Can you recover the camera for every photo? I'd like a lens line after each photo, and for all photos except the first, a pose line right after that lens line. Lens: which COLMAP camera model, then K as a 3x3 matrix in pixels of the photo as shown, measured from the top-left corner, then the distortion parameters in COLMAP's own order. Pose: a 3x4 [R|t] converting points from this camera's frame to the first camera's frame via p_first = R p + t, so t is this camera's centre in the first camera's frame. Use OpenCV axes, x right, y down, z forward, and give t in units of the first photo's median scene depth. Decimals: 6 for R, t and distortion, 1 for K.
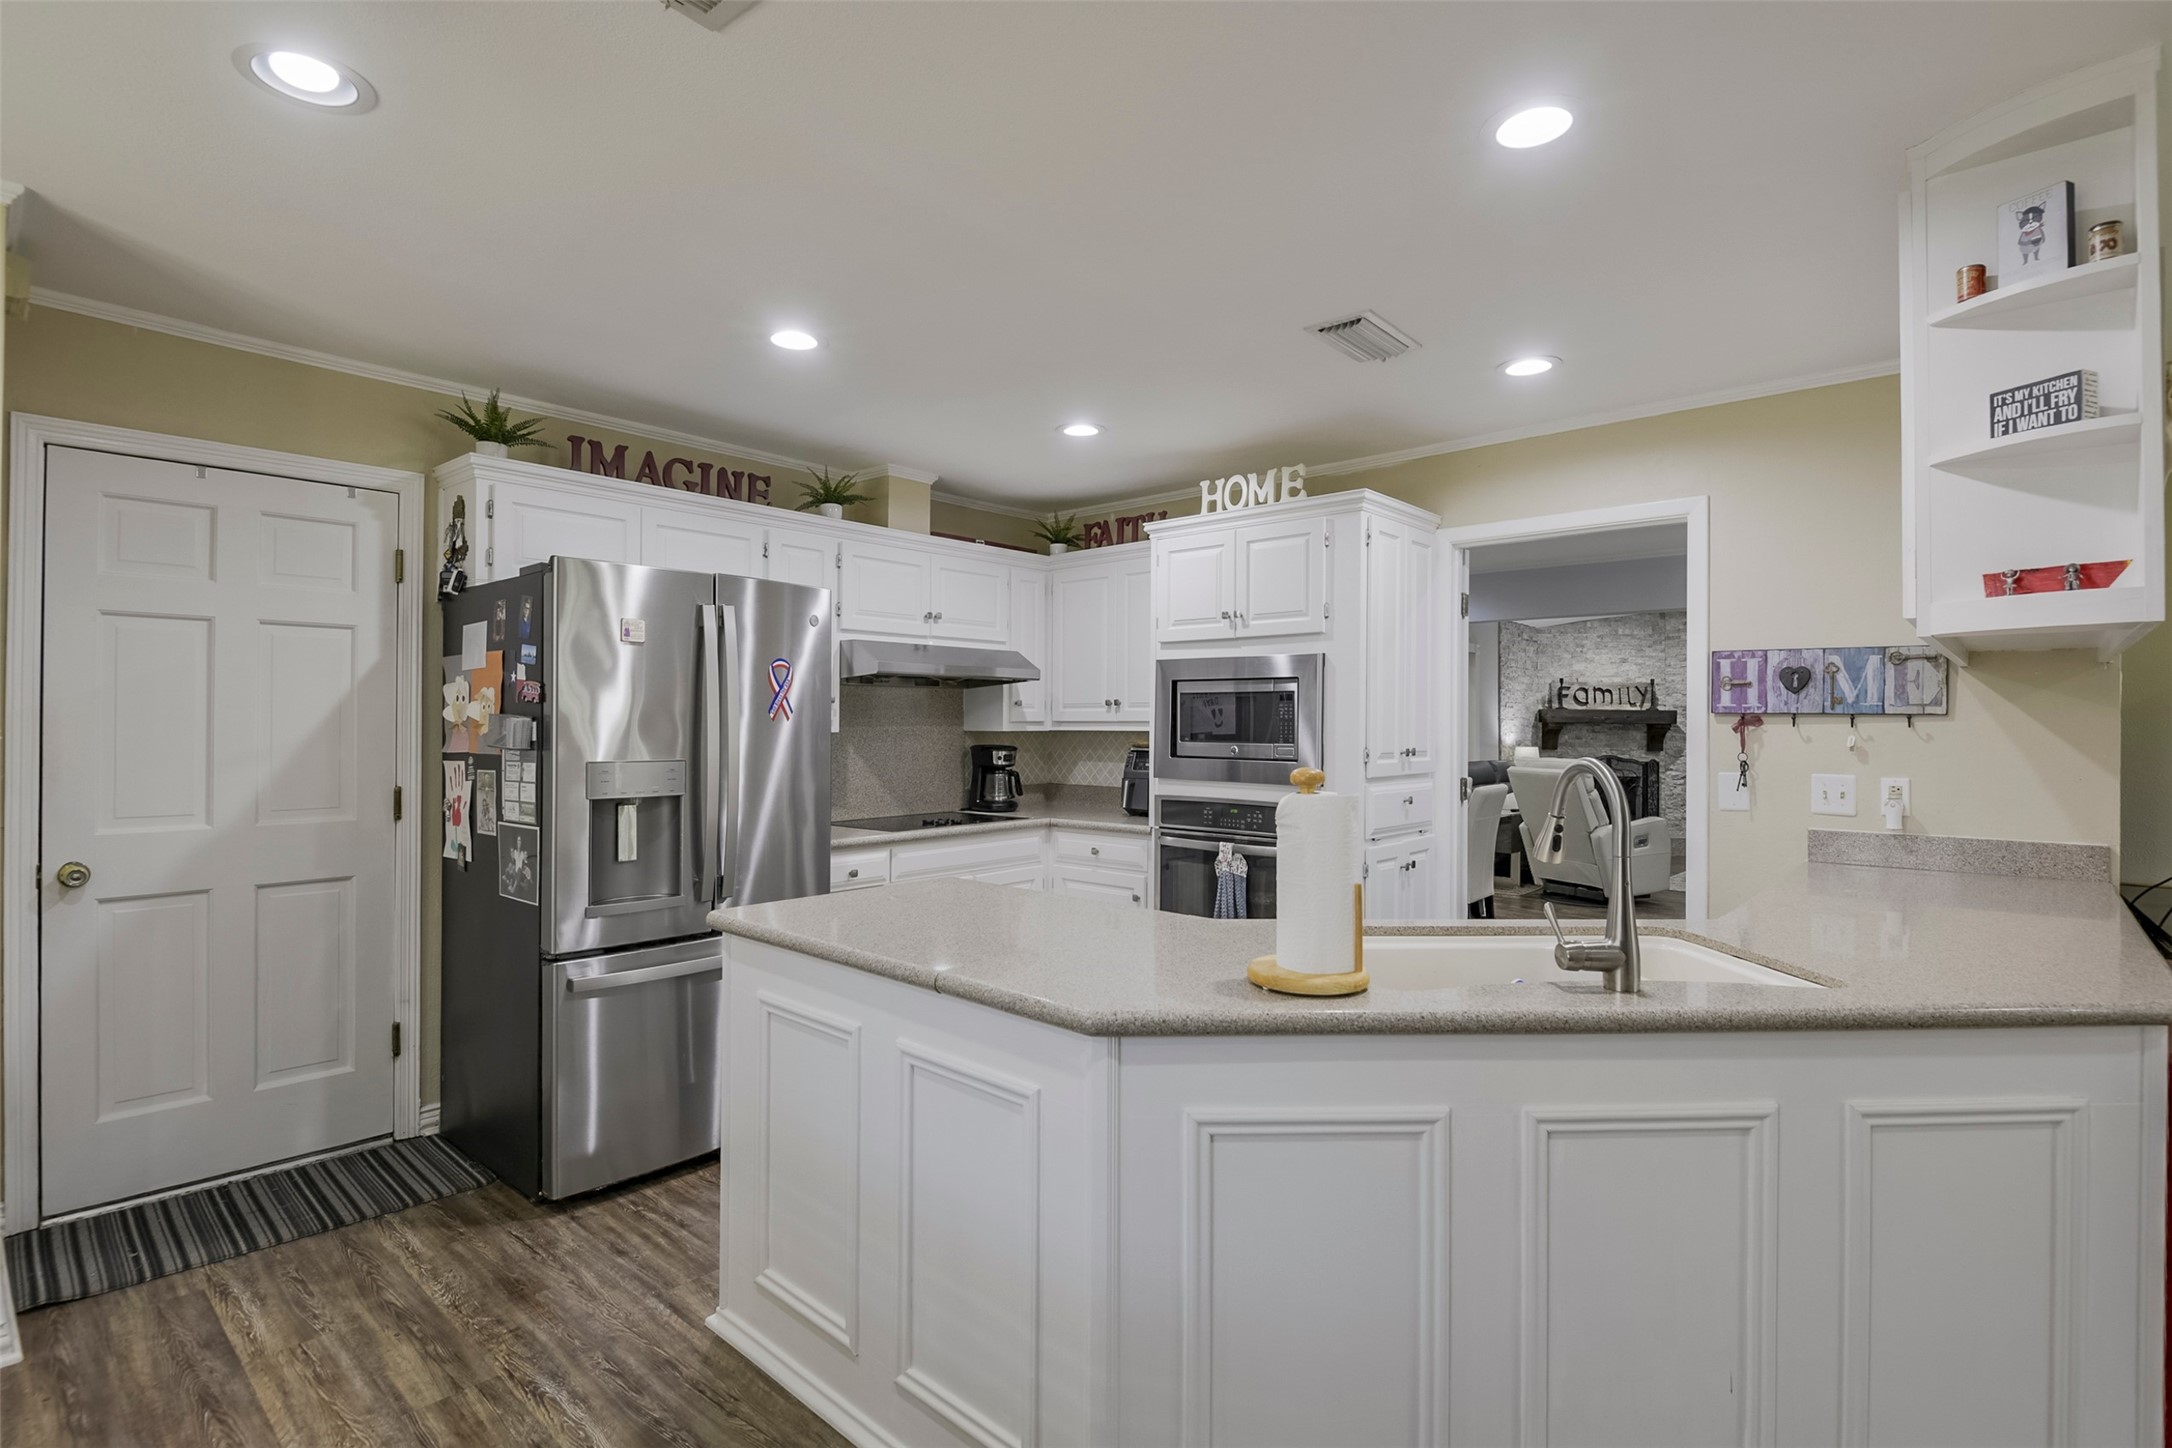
lens RADIAL K [[1034.5, 0, 1086.1], [0, 1034.5, 717.6], [0, 0, 1]] dist [-0.001658, -0.000682]
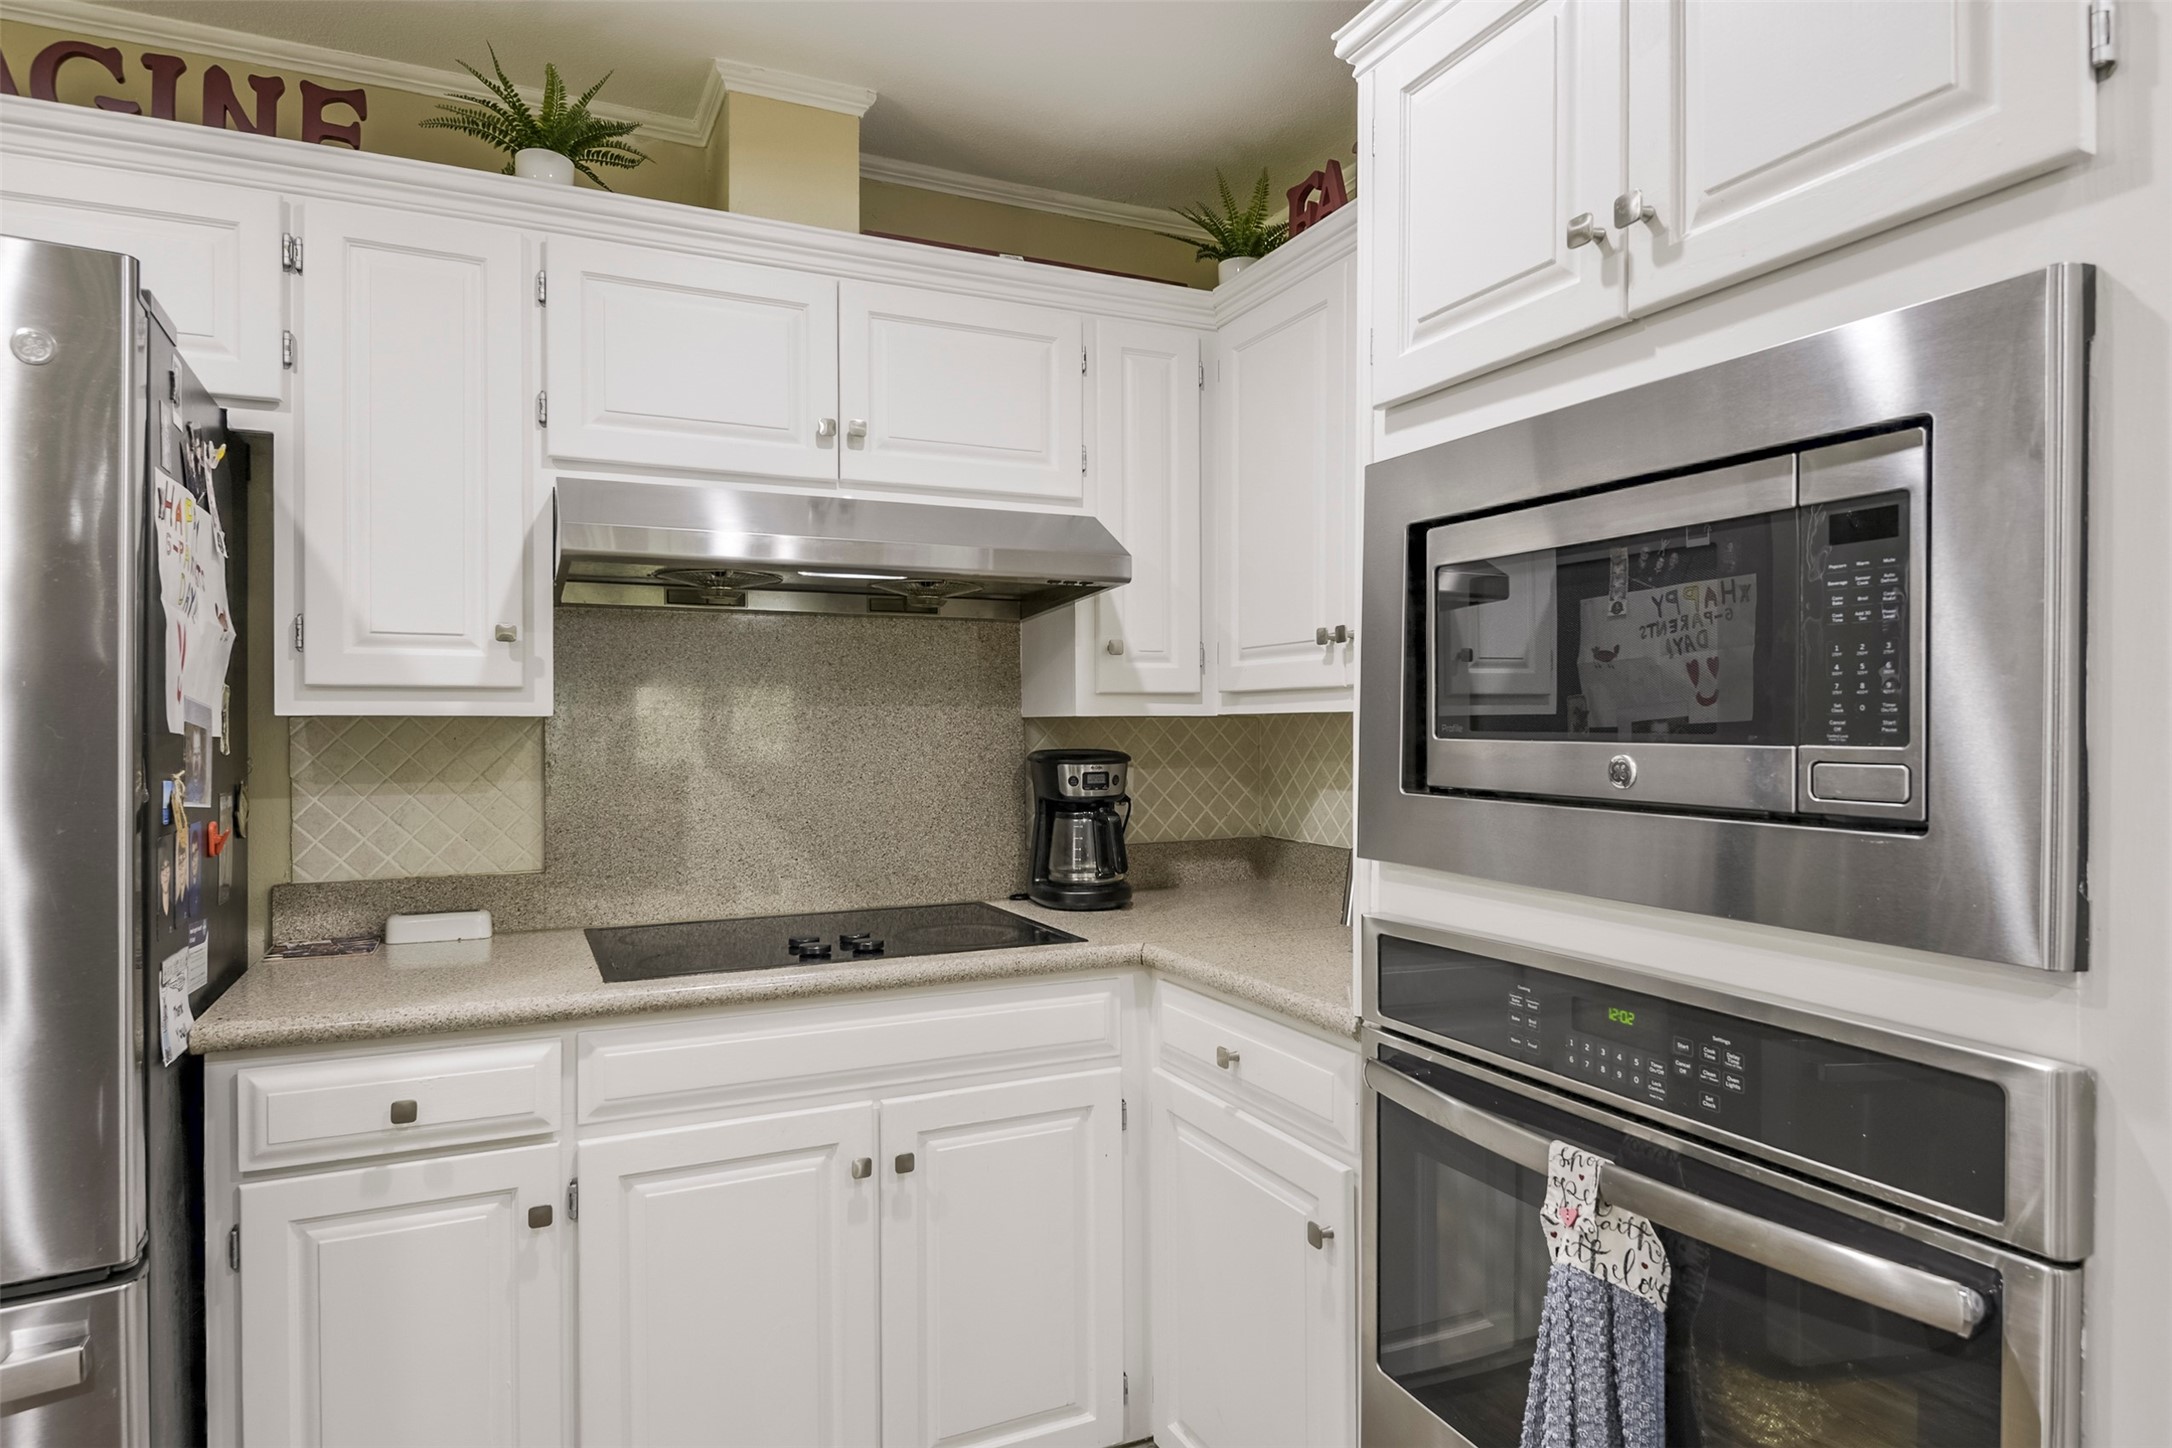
lens RADIAL K [[1240.2, 0, 1034.2], [0, 1240.2, 731.8], [0, 0, 1]] dist [-0.002110, -0.002058]
pose [[0.903091, -0.003043, -0.429439, 0.124658], [0.007943, 0.999922, 0.009618, 0.015679], [0.429376, -0.012097, 0.903045, 0.583493]]
